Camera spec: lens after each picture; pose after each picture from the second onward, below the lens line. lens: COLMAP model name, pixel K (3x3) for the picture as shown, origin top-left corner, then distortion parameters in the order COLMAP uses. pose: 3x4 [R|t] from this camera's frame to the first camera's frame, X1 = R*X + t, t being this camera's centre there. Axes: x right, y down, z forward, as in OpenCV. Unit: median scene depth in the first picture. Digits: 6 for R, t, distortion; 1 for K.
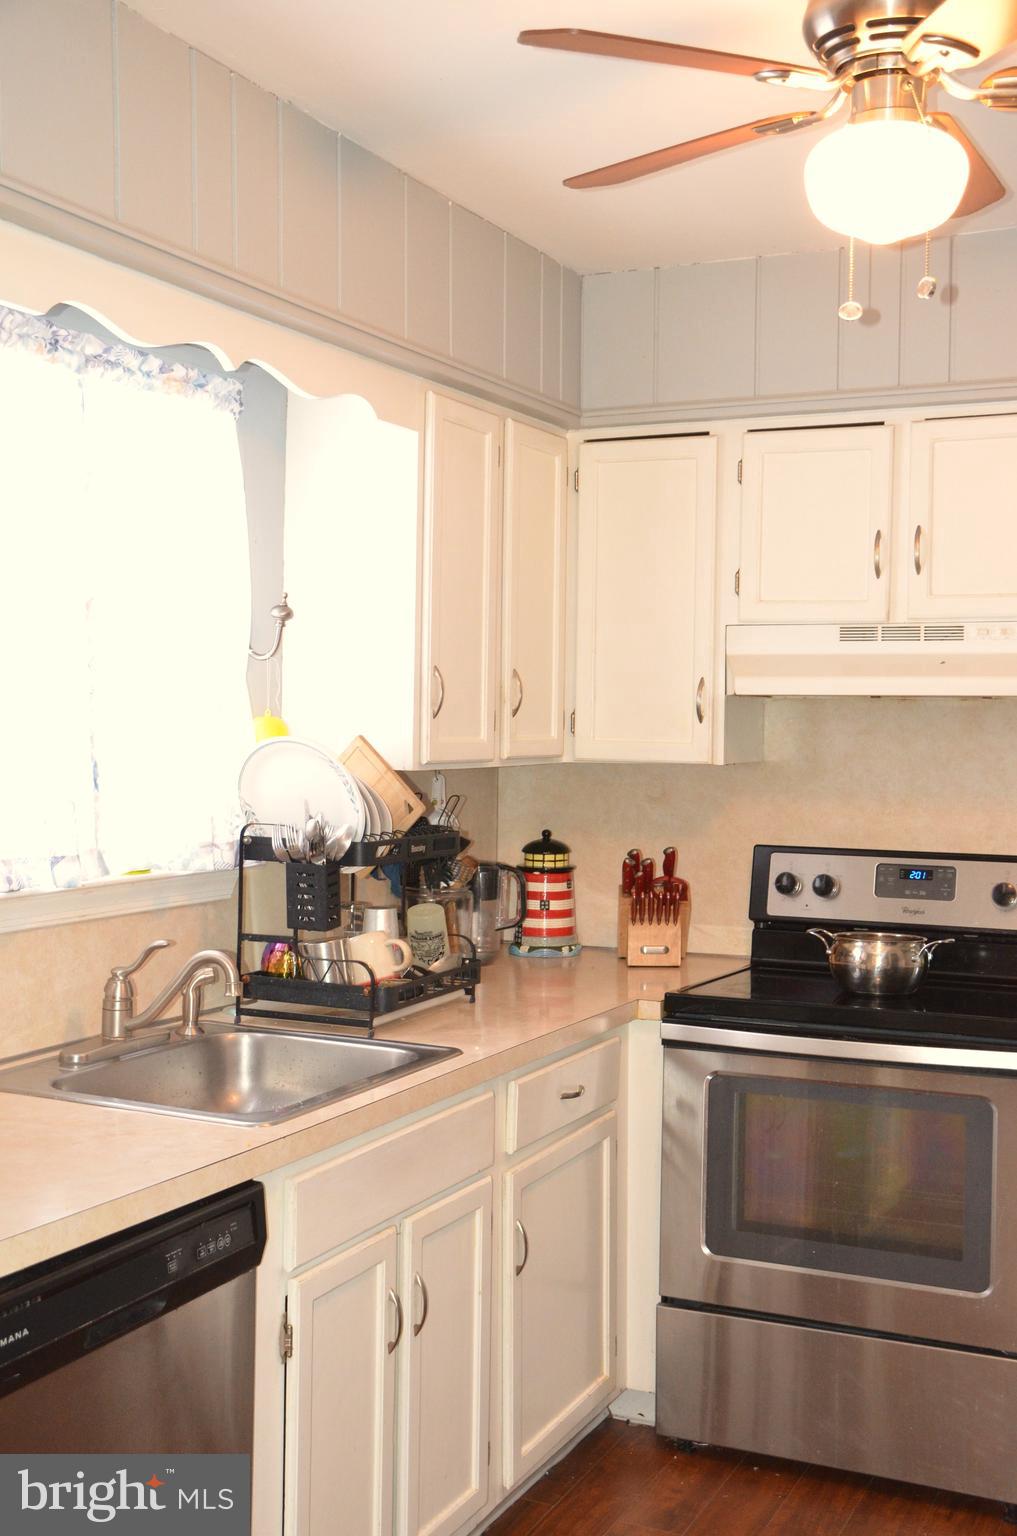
lens RADIAL K [[1717.7, 0, 508.5], [0, 1717.7, 768.0], [0, 0, 1]] dist [-0.041681, 0.039292]
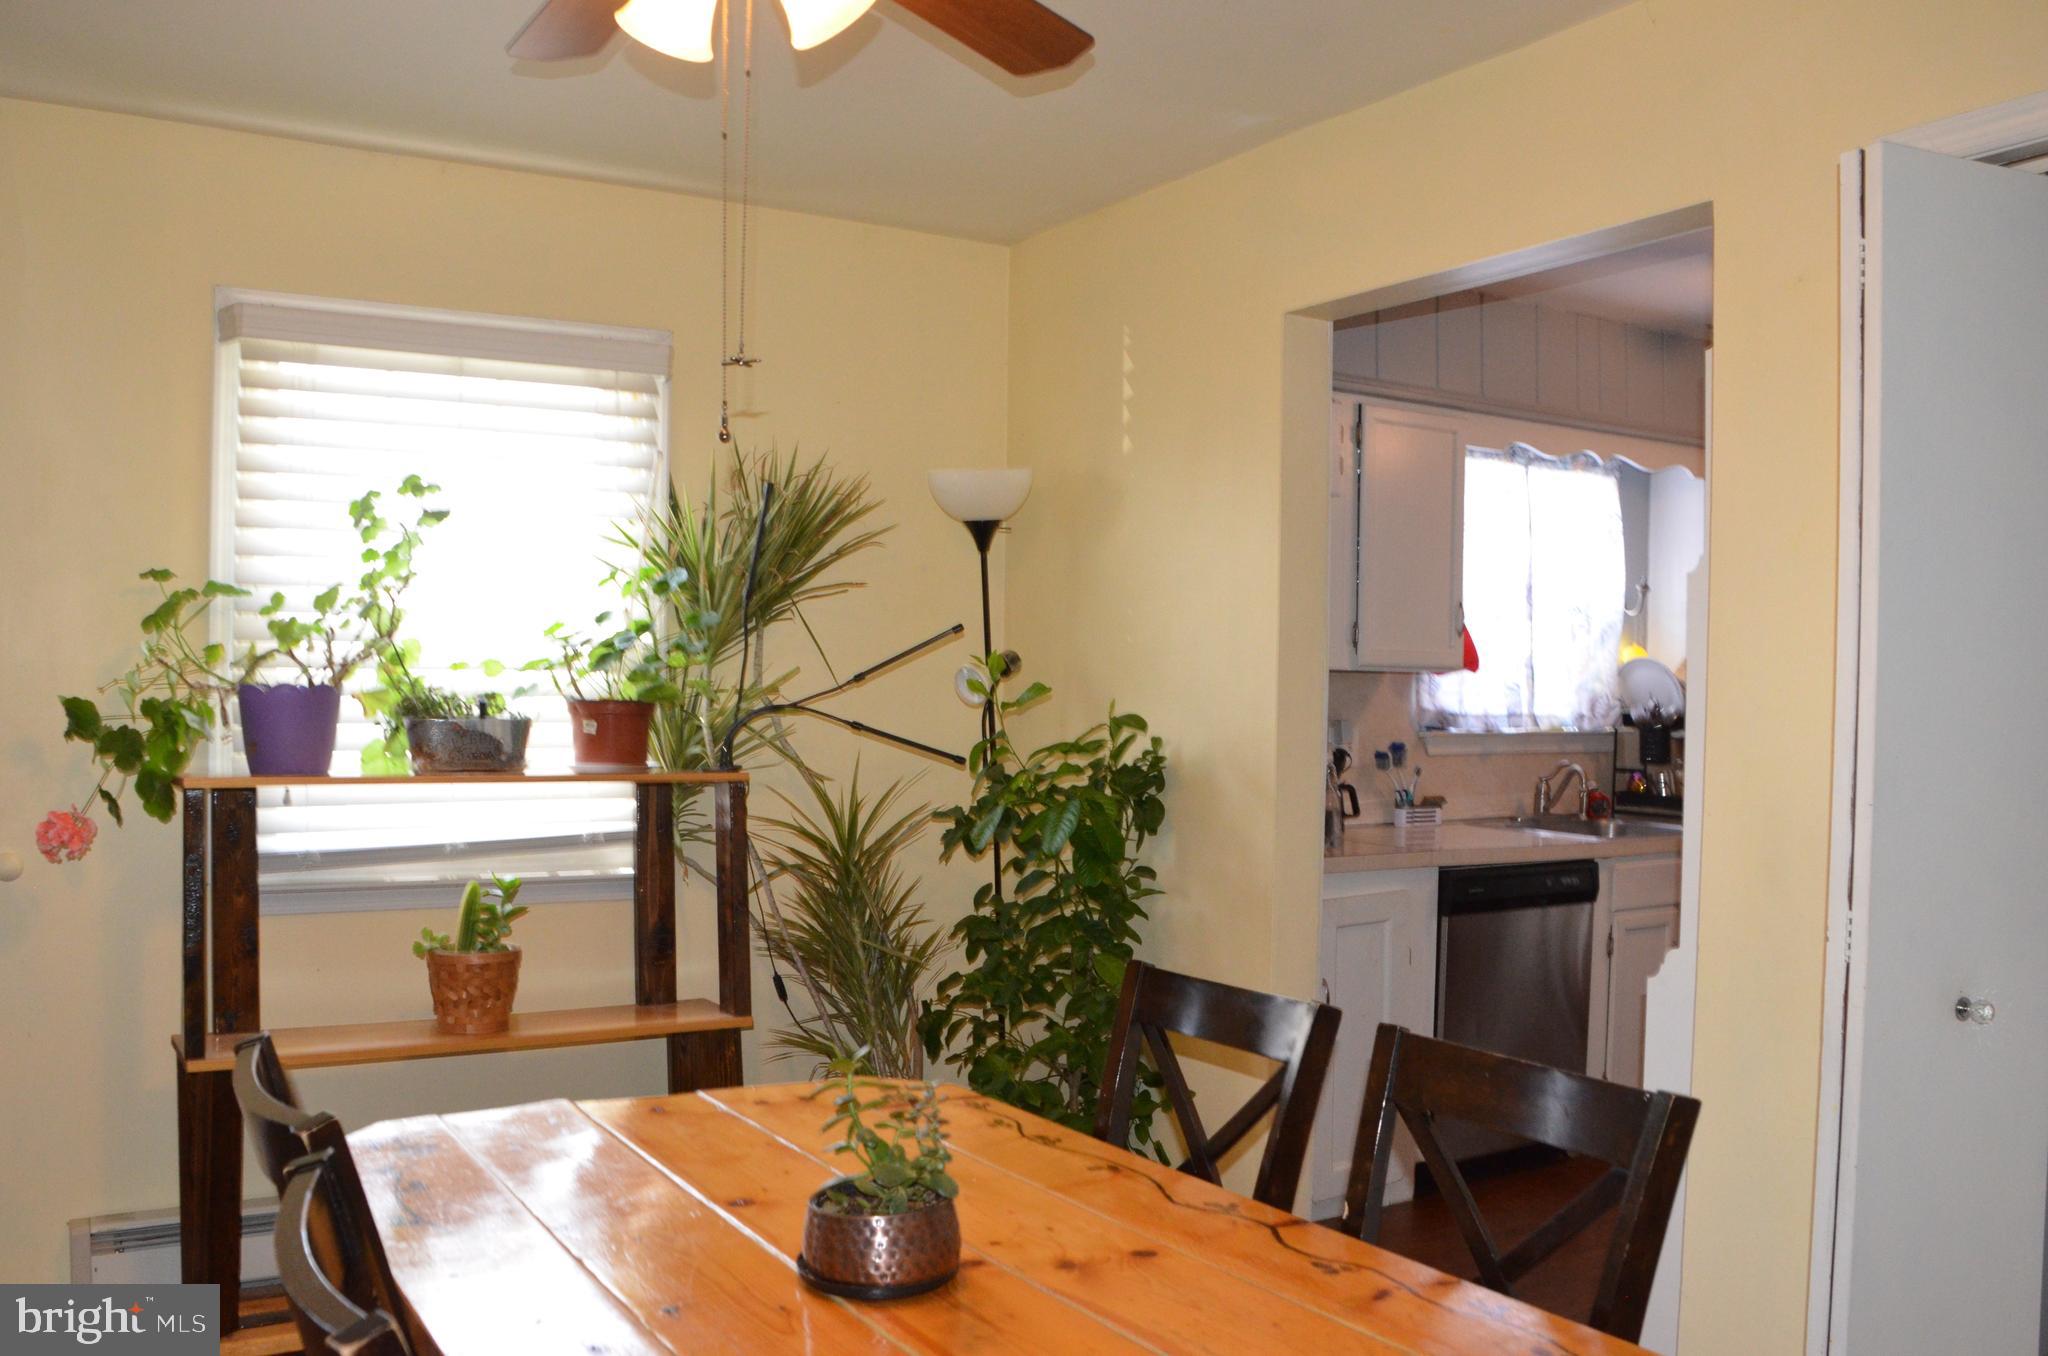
lens RADIAL K [[1682.3, 0, 1024.0], [0, 1682.3, 678.0], [0, 0, 1]] dist [-0.147986, 0.098154]
pose [[0.838709, 0.000658, -0.544579, 0.237580], [-0.021683, 0.999247, -0.032187, 0.064065], [0.544147, 0.038804, 0.838092, -0.703077]]
